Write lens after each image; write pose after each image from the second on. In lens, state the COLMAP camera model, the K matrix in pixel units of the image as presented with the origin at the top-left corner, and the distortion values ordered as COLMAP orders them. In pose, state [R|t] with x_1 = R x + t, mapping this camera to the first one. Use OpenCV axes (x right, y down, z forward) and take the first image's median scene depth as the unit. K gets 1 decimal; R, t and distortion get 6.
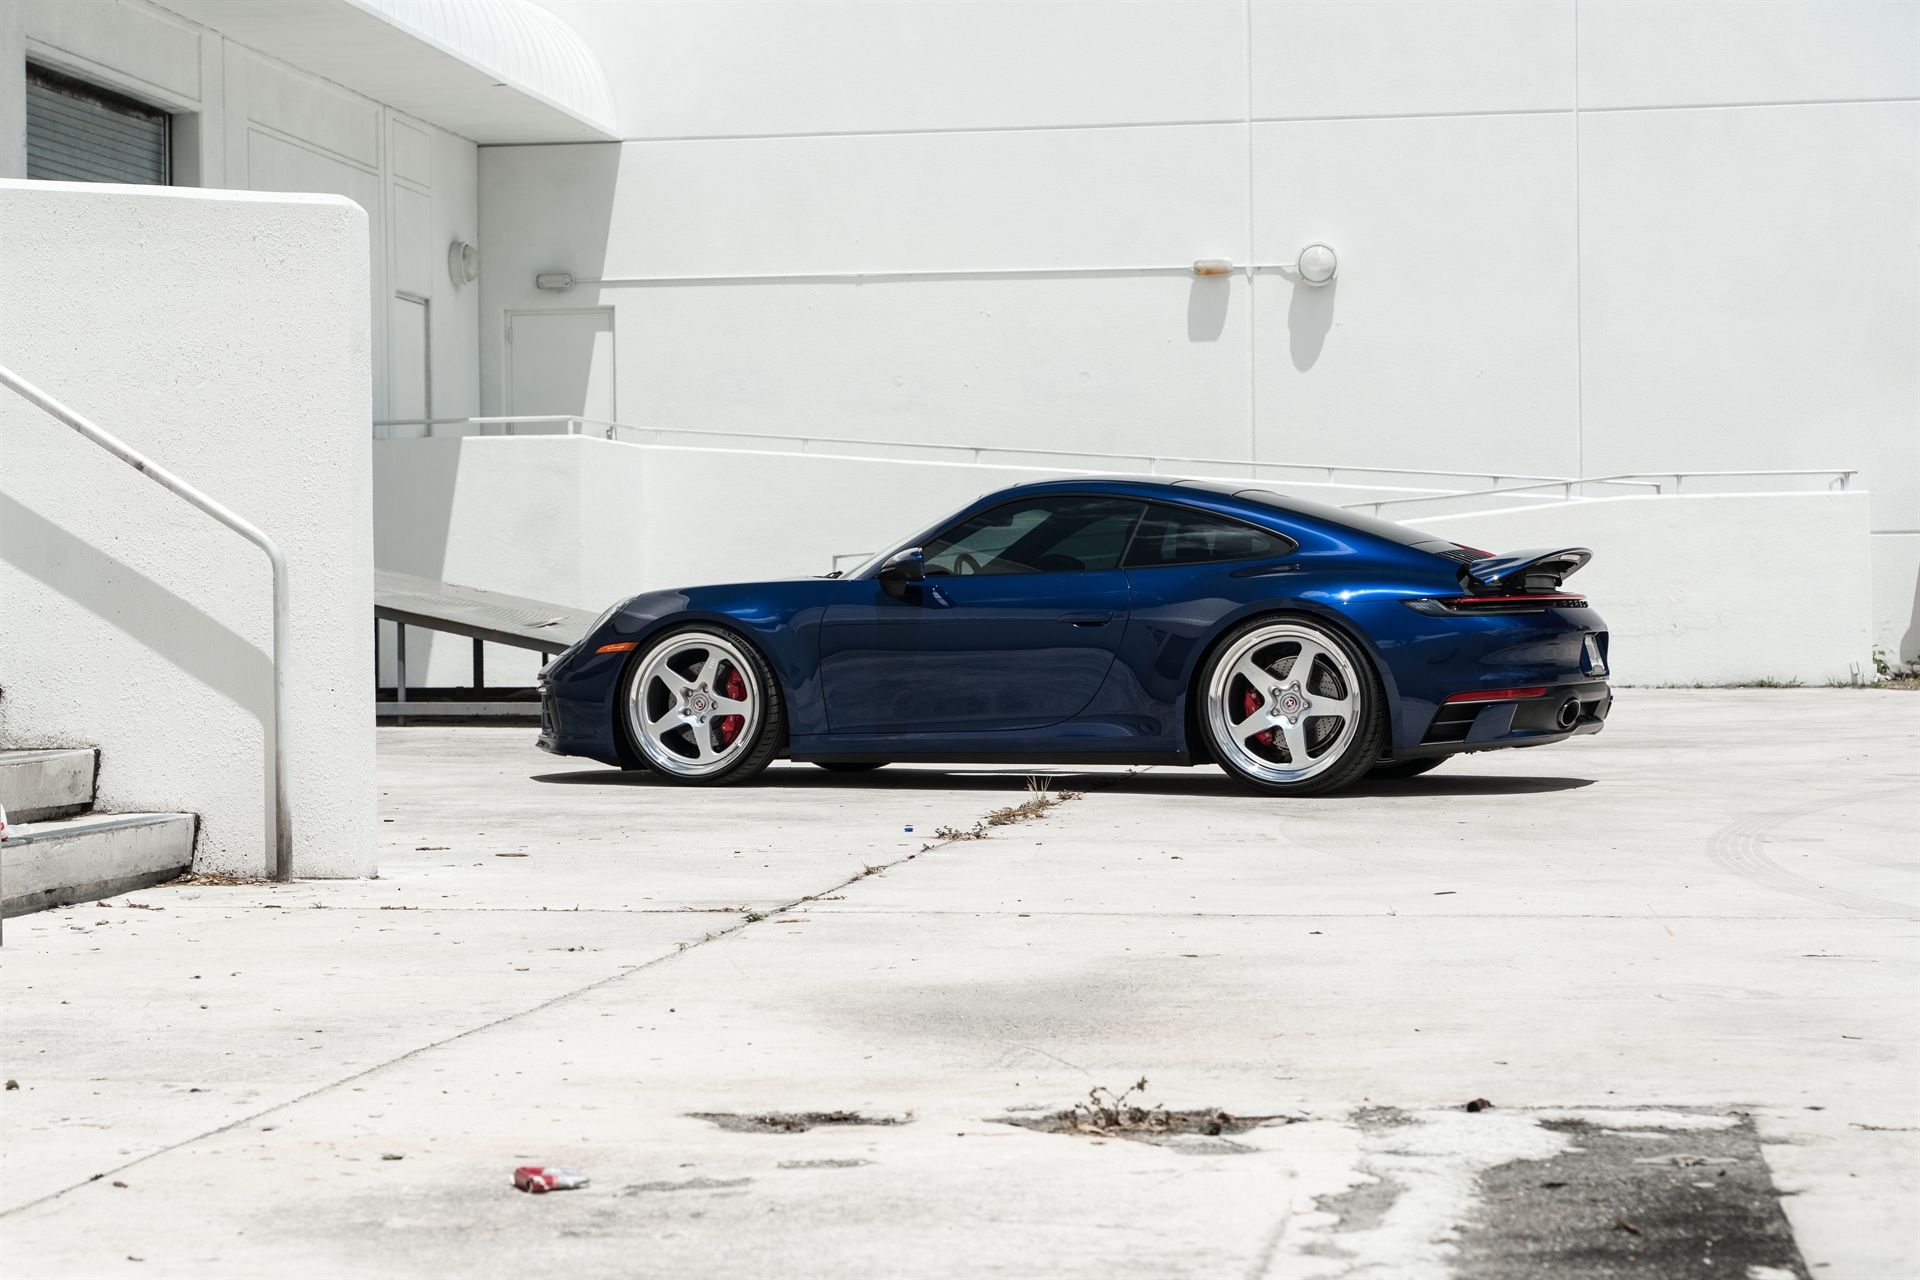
lens RADIAL K [[3645.4, 0, 962.0], [0, 3645.4, 630.6], [0, 0, 1]] dist [-0.000665, 0.000000]
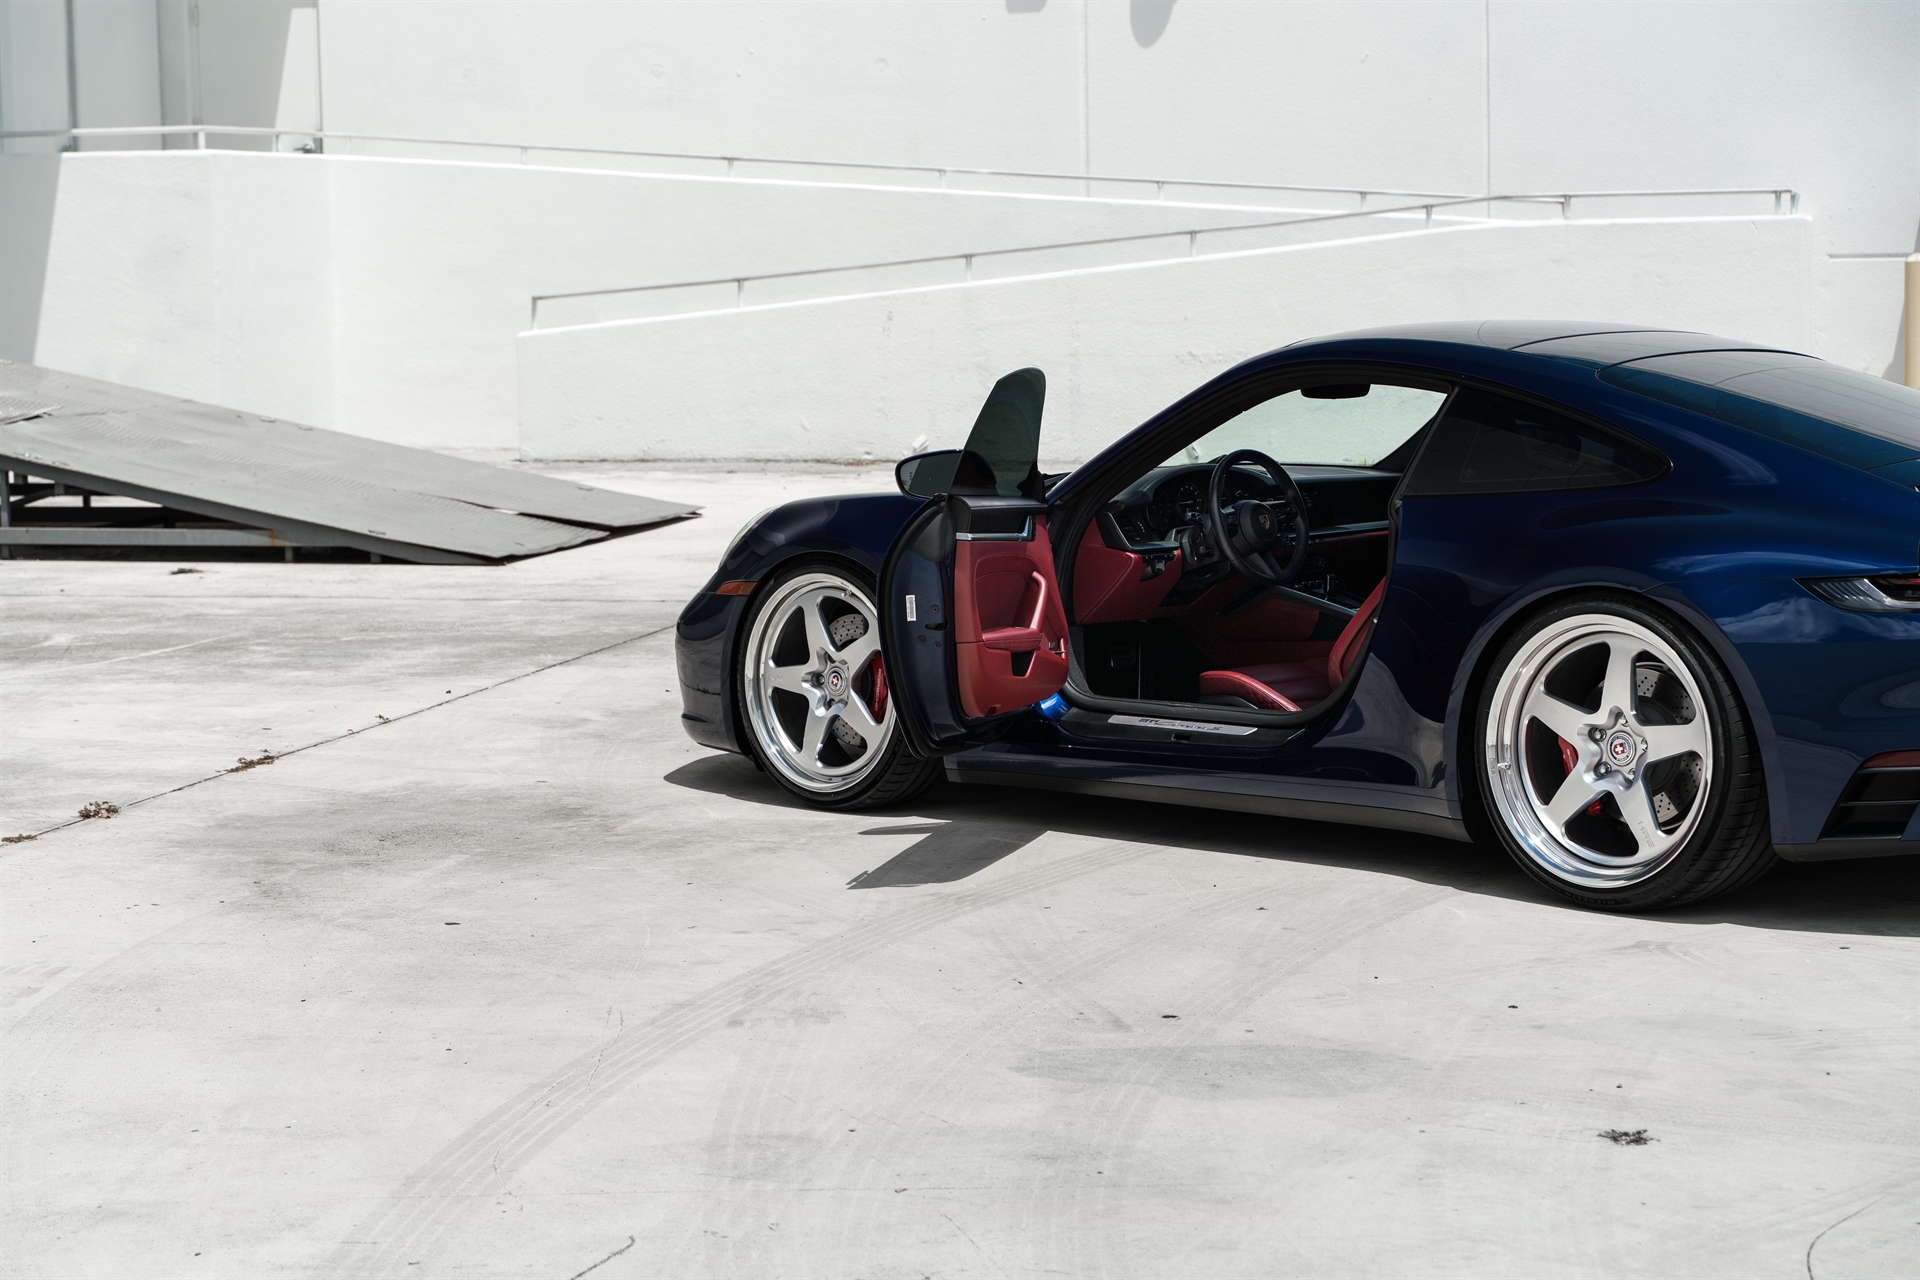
lens RADIAL K [[3978.0, 0, 948.4], [0, 3978.0, 643.7], [0, 0, 1]] dist [0.007271, 0.000000]
pose [[0.997989, 0.001994, -0.063354, 0.214251], [0.004082, 0.995408, 0.095639, -0.052947], [0.063254, -0.095705, 0.993398, 0.225780]]
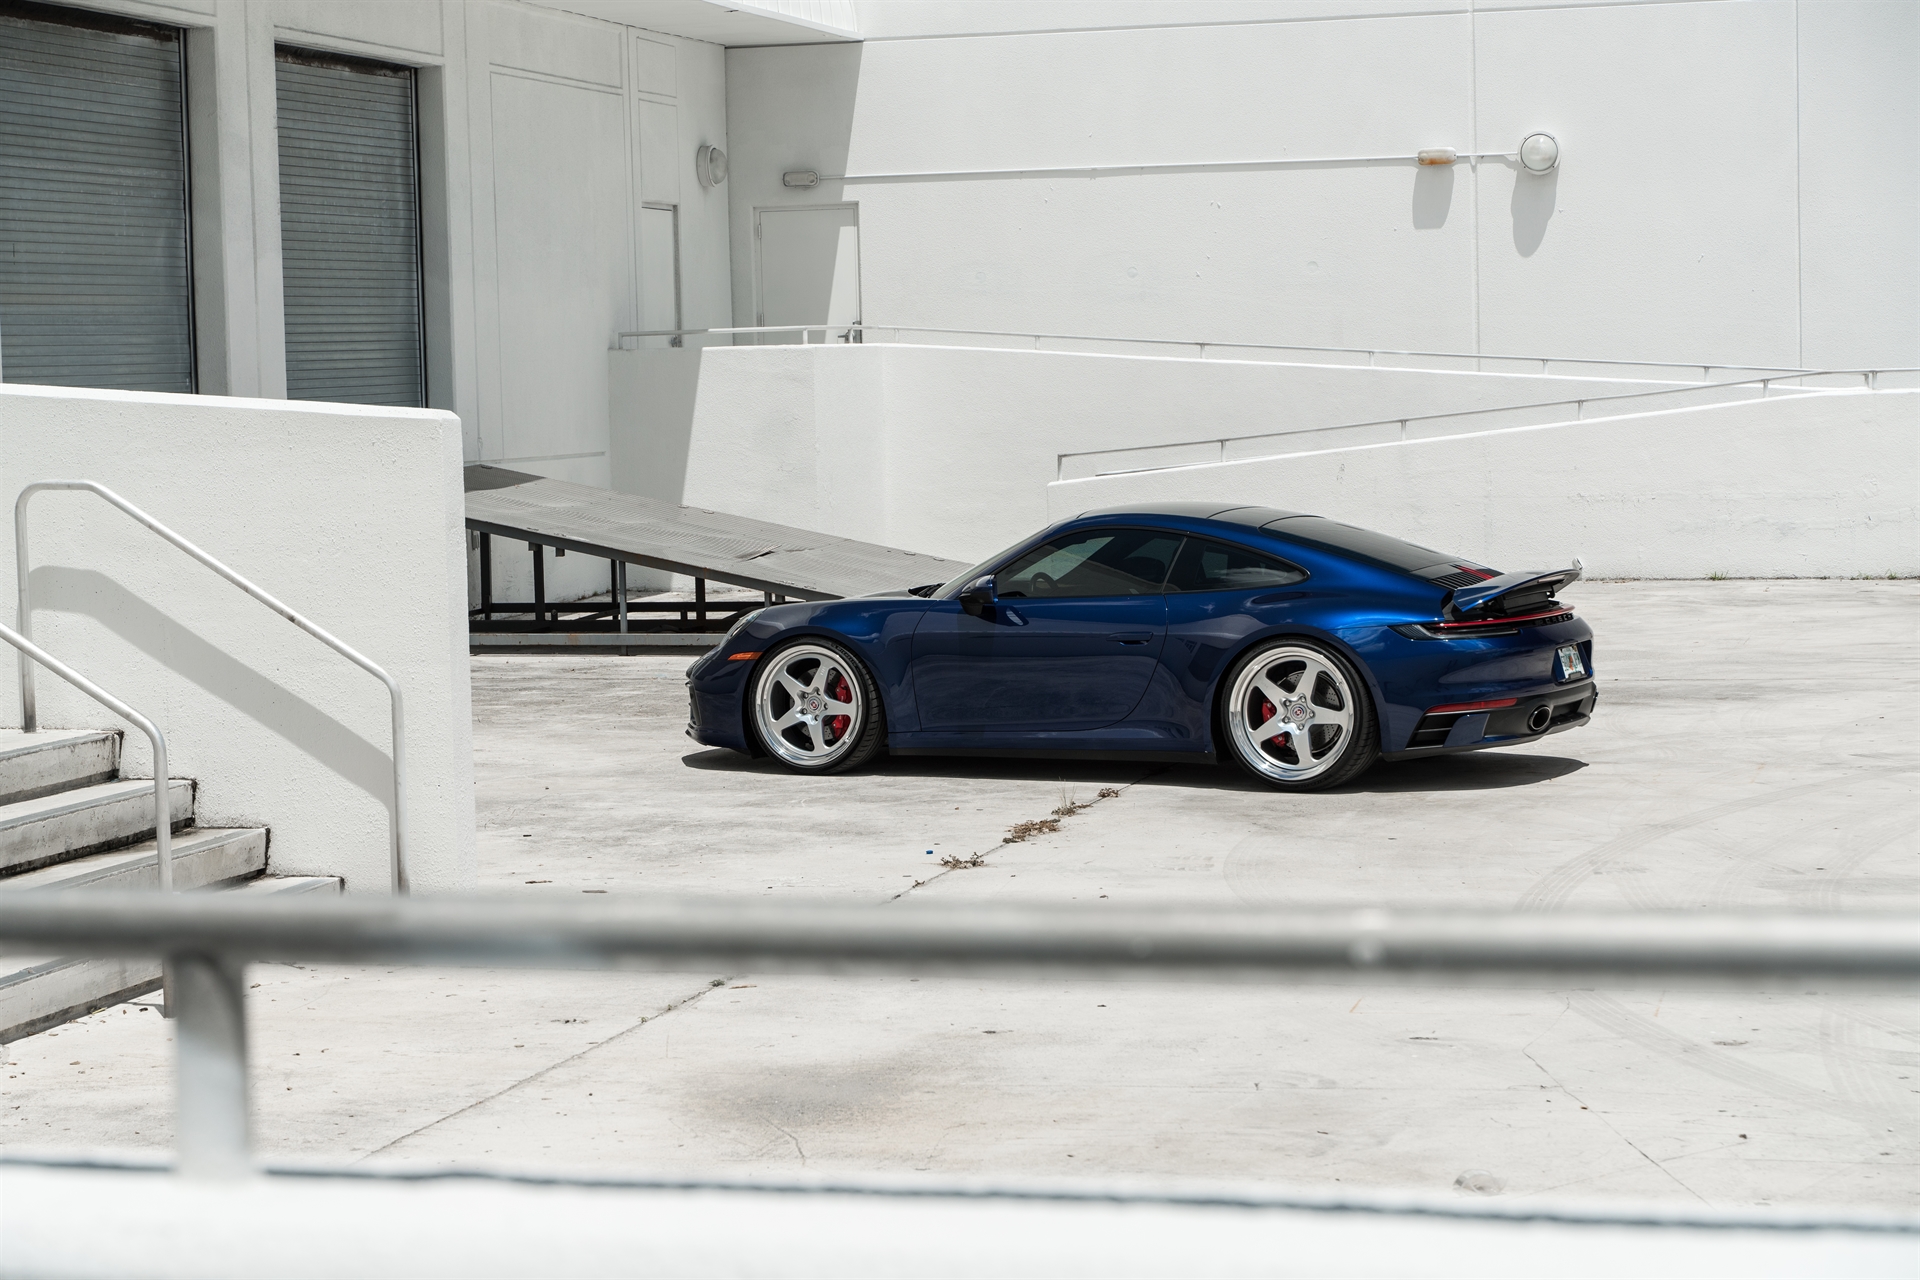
lens RADIAL K [[3978.0, 0, 961.6], [0, 3978.0, 643.9], [0, 0, 1]] dist [0.007271, 0.000000]
pose [[0.994527, -0.007189, -0.104229, 0.104910], [0.014186, 0.997682, 0.066552, -0.080709], [0.103509, -0.067667, 0.992324, -0.257853]]
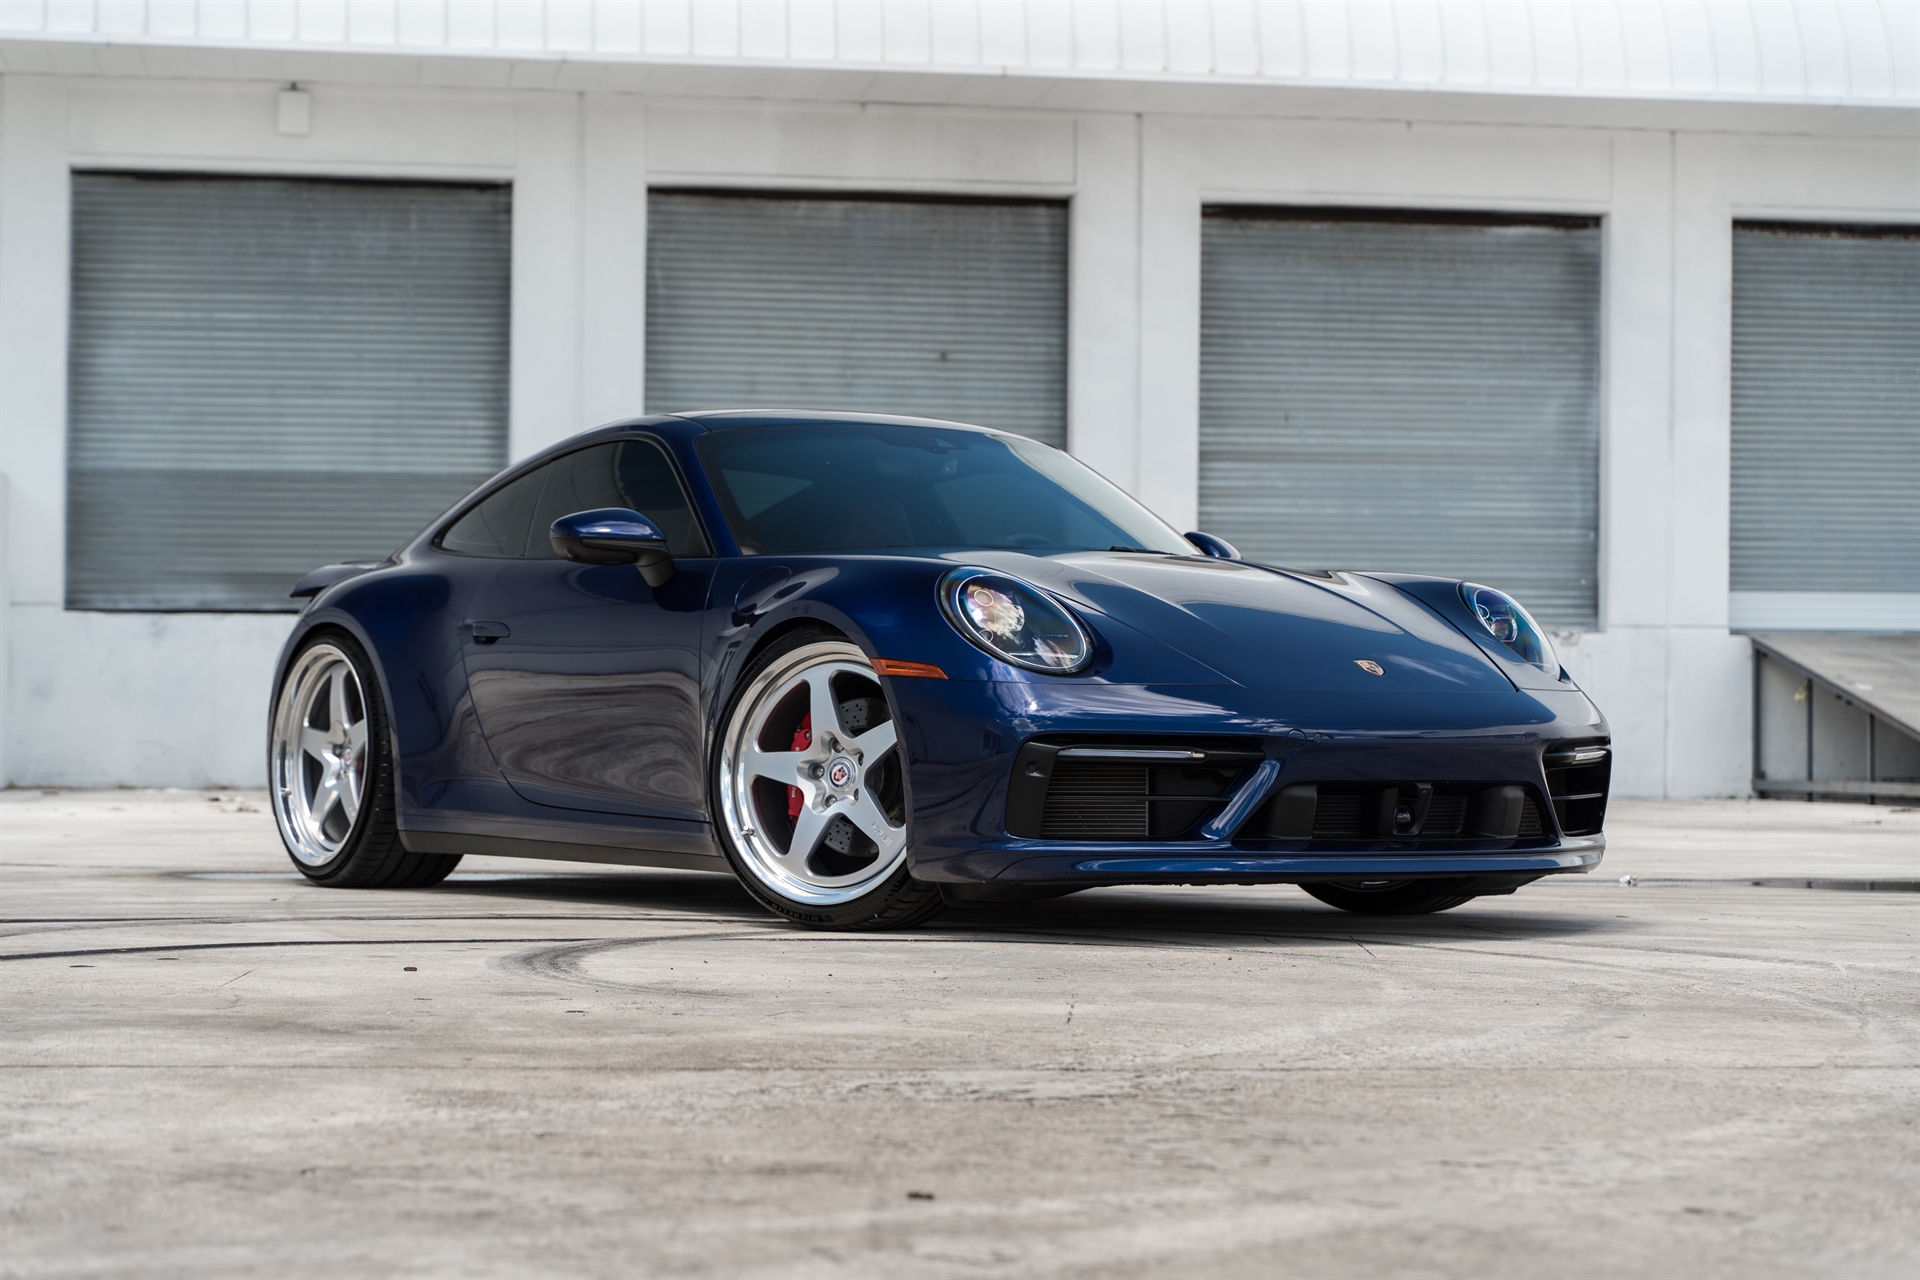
lens RADIAL K [[3978.0, 0, 954.8], [0, 3978.0, 644.6], [0, 0, 1]] dist [0.007271, 0.000000]
pose [[0.297718, -0.013510, -0.954558, 1.301616], [-0.015794, 0.999693, -0.019075, 0.008241], [0.954523, 0.020755, 0.297413, 0.569130]]
